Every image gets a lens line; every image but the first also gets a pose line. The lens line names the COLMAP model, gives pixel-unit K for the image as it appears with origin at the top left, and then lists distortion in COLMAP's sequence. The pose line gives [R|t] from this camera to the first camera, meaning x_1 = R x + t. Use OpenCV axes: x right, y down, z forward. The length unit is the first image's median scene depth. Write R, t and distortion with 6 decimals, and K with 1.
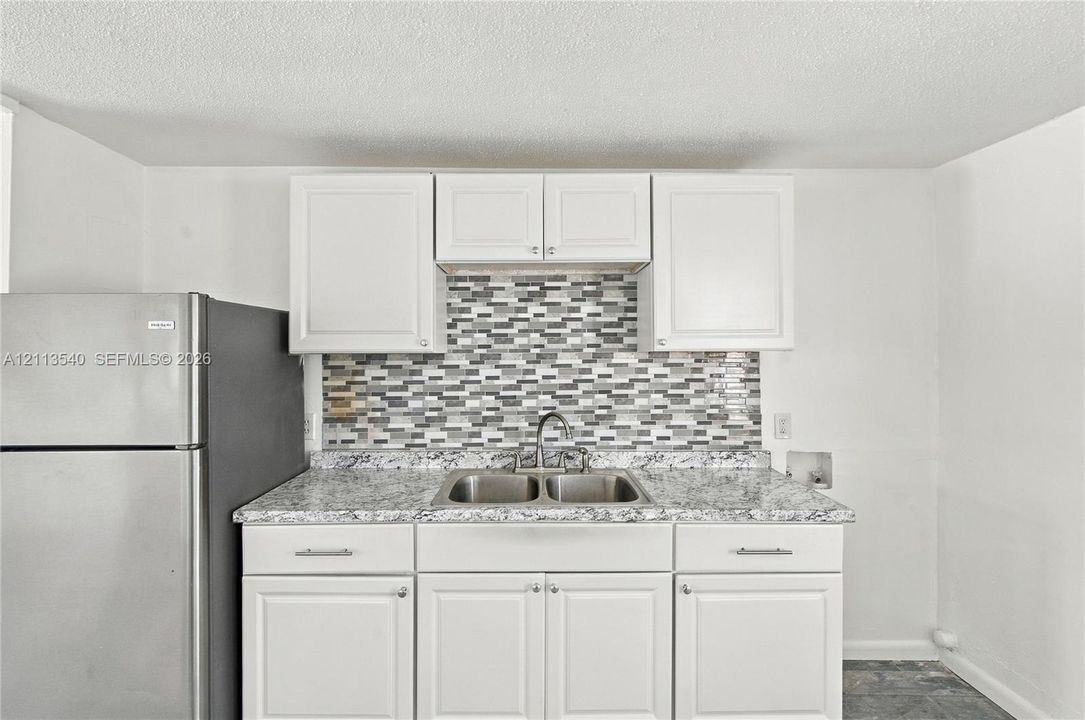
lens RADIAL K [[490.6, 0, 534.7], [0, 490.6, 349.7], [0, 0, 1]] dist [0.002843, -0.001038]
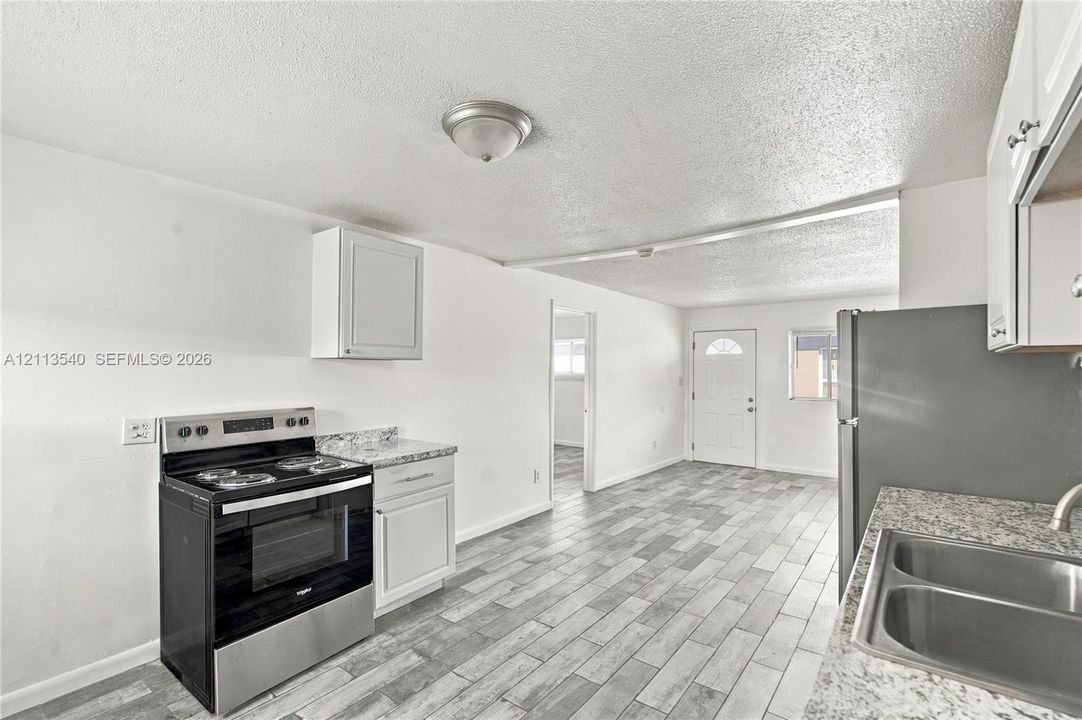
lens RADIAL K [[495.7, 0, 535.0], [0, 495.7, 367.3], [0, 0, 1]] dist [0.003362, -0.002480]
pose [[-0.624753, 0.000257, -0.780823, 0.623812], [0.004817, 0.999982, -0.003525, 0.030179], [0.780808, -0.005964, -0.624743, 0.796909]]
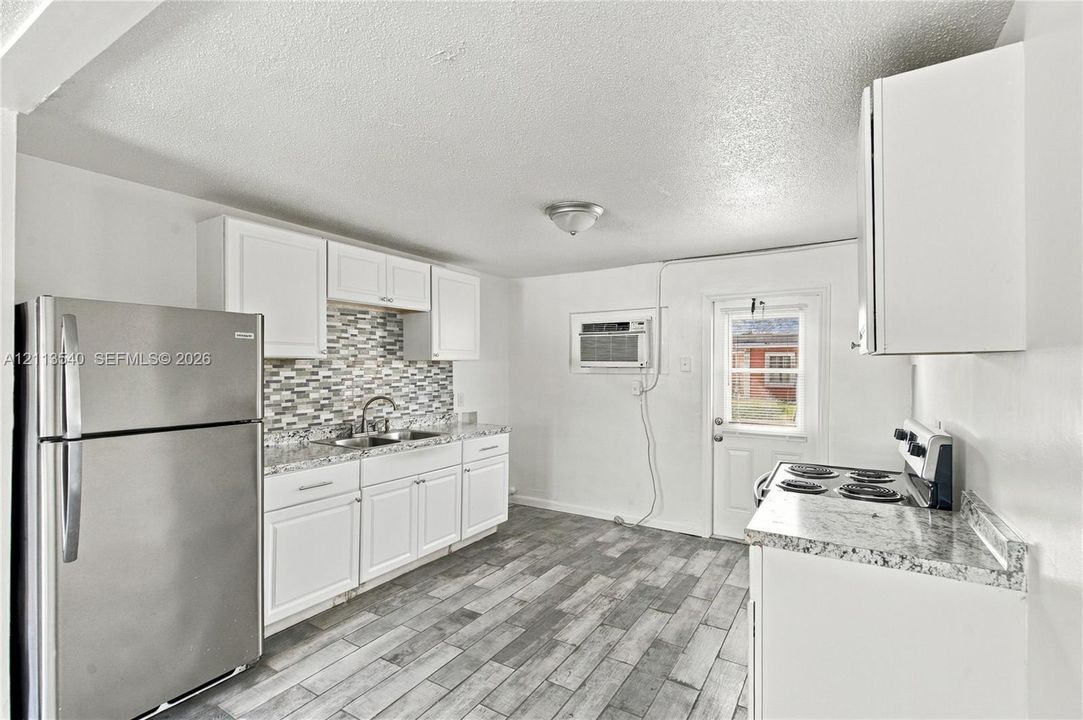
lens RADIAL K [[496.2, 0, 535.0], [0, 496.2, 369.3], [0, 0, 1]] dist [0.003362, -0.002480]
pose [[0.546842, -0.000705, 0.837235, -0.981975], [-0.007351, 0.999957, 0.005643, 0.021727], [-0.837203, -0.009240, 0.546814, -0.318492]]
